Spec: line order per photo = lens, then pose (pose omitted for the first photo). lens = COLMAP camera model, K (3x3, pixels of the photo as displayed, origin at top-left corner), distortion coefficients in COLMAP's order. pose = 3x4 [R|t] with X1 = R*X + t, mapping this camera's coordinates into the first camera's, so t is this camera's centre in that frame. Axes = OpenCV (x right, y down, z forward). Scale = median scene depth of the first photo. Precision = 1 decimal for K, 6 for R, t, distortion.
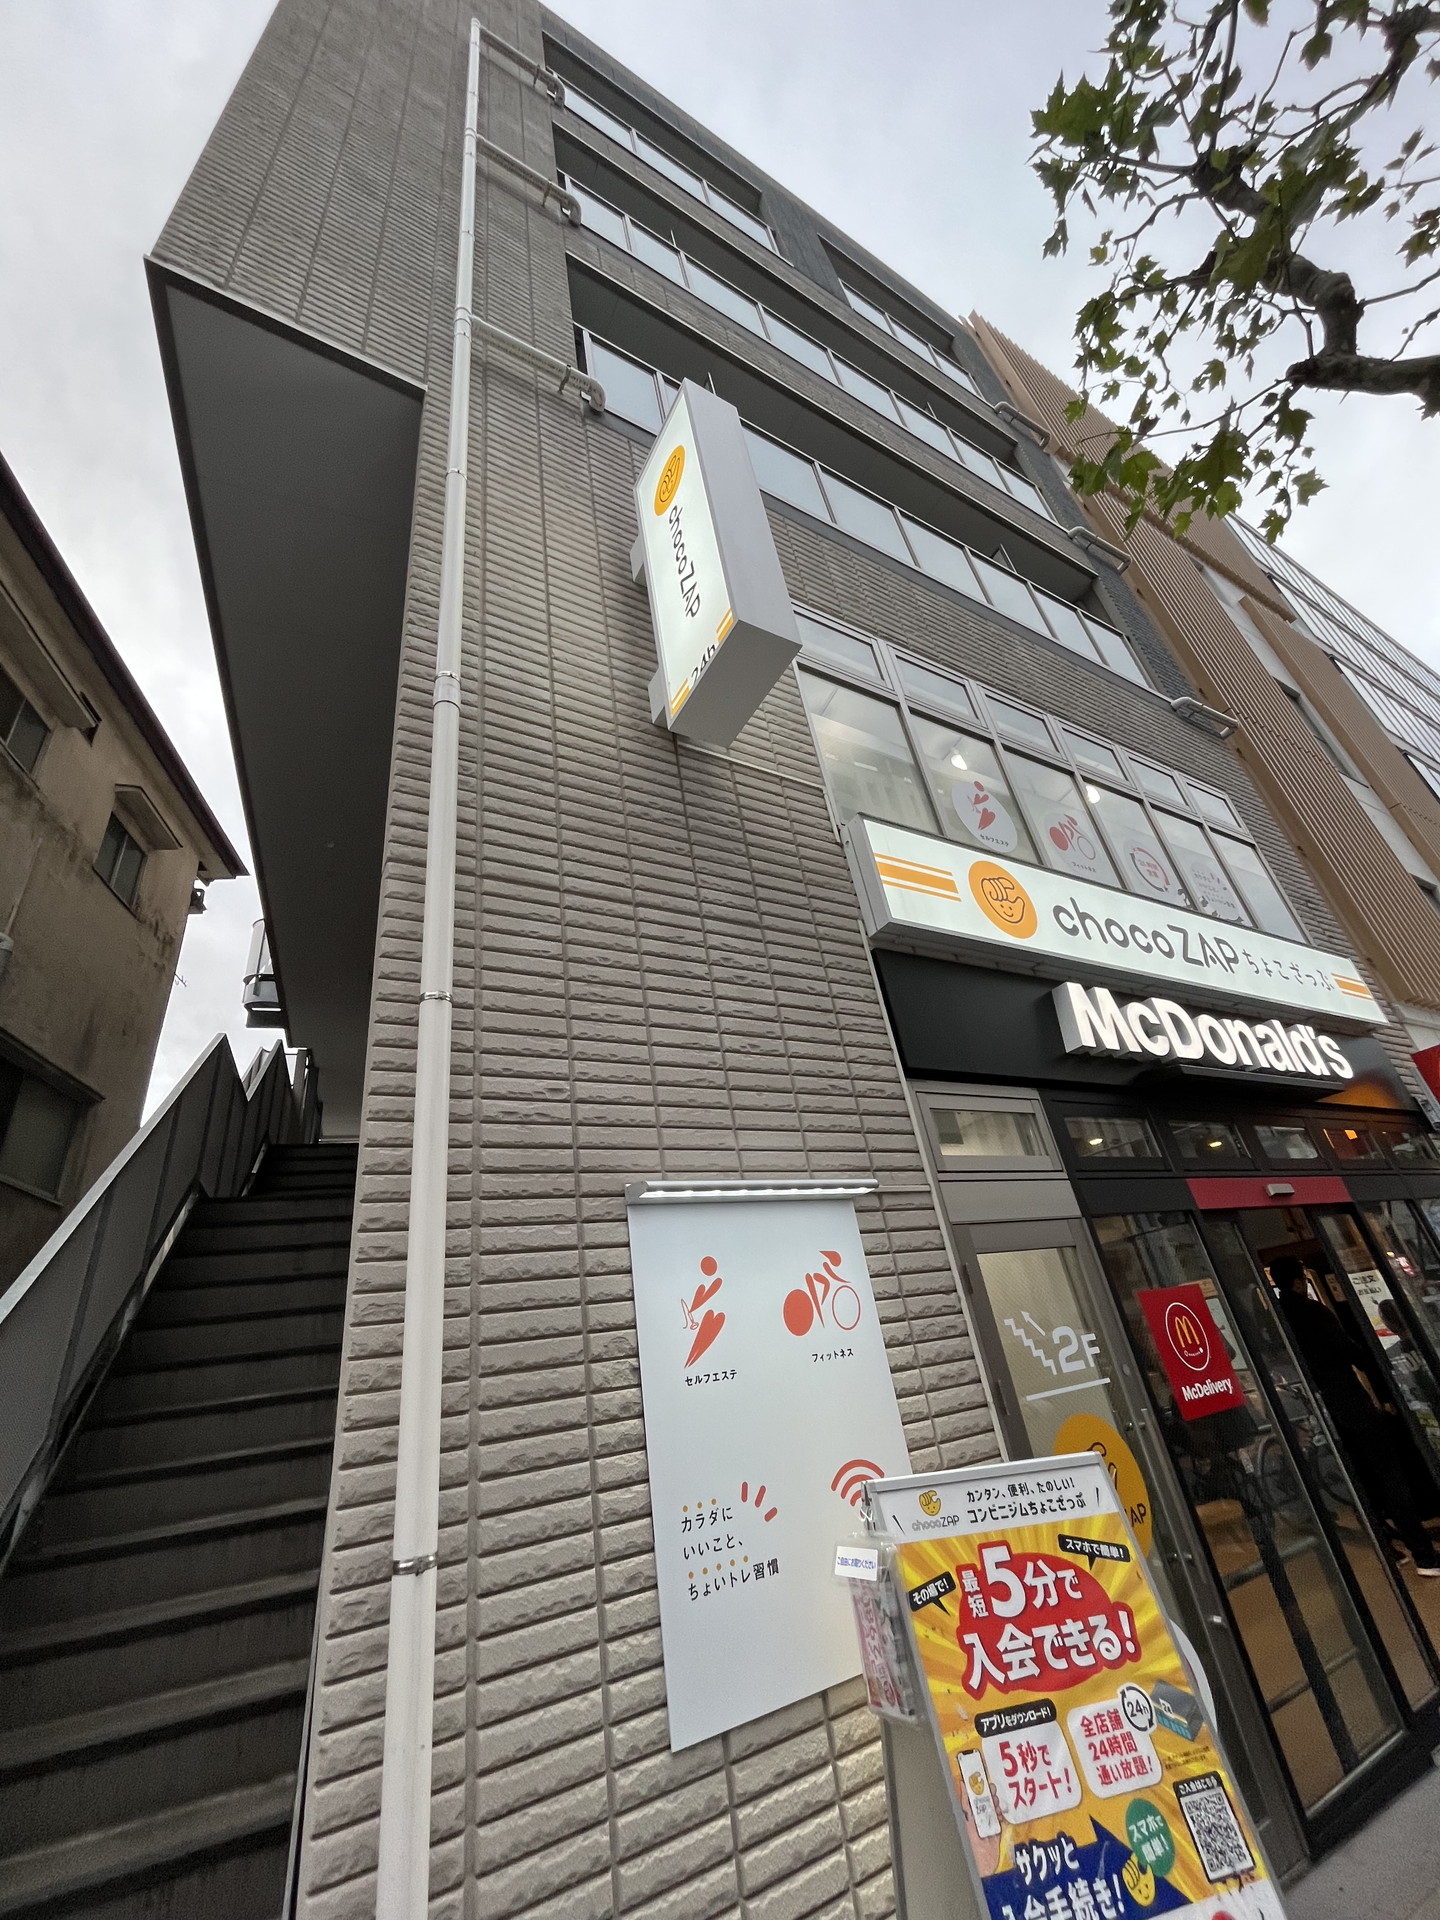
lens RADIAL K [[779.5, 0, 719.0], [0, 779.5, 955.5], [0, 0, 1]] dist [0.002622, -0.000645]
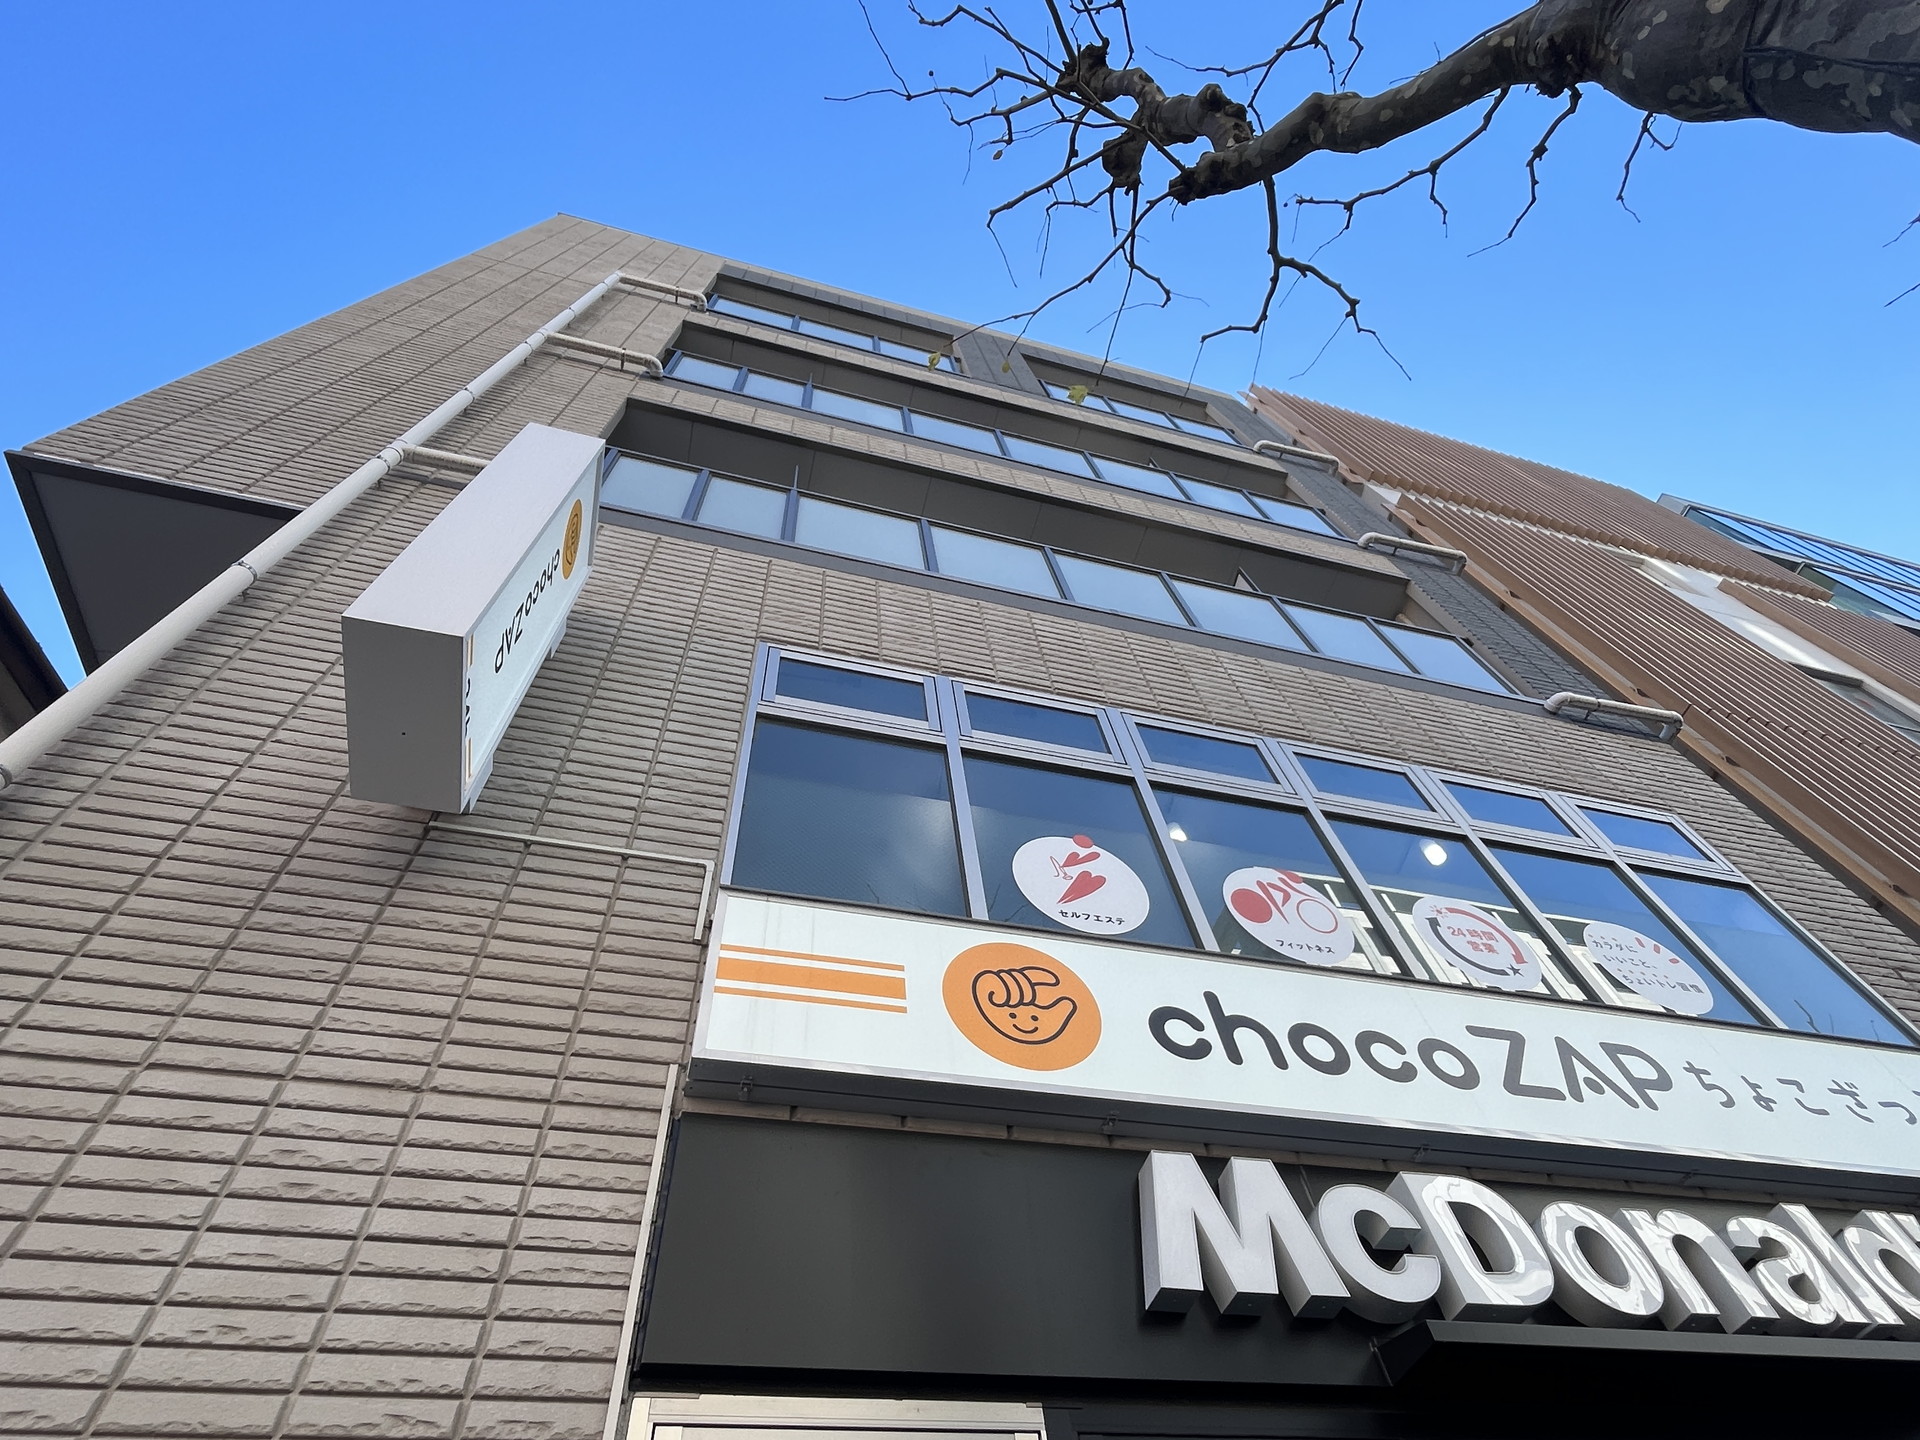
lens RADIAL K [[1013.4, 0, 958.2], [0, 1013.4, 726.7], [0, 0, 1]] dist [-0.004052, 0.000587]
pose [[0.965900, -0.186664, -0.179425, 0.428827], [0.086264, 0.885407, -0.456743, 0.069130], [0.244121, 0.425690, 0.871317, 0.242134]]
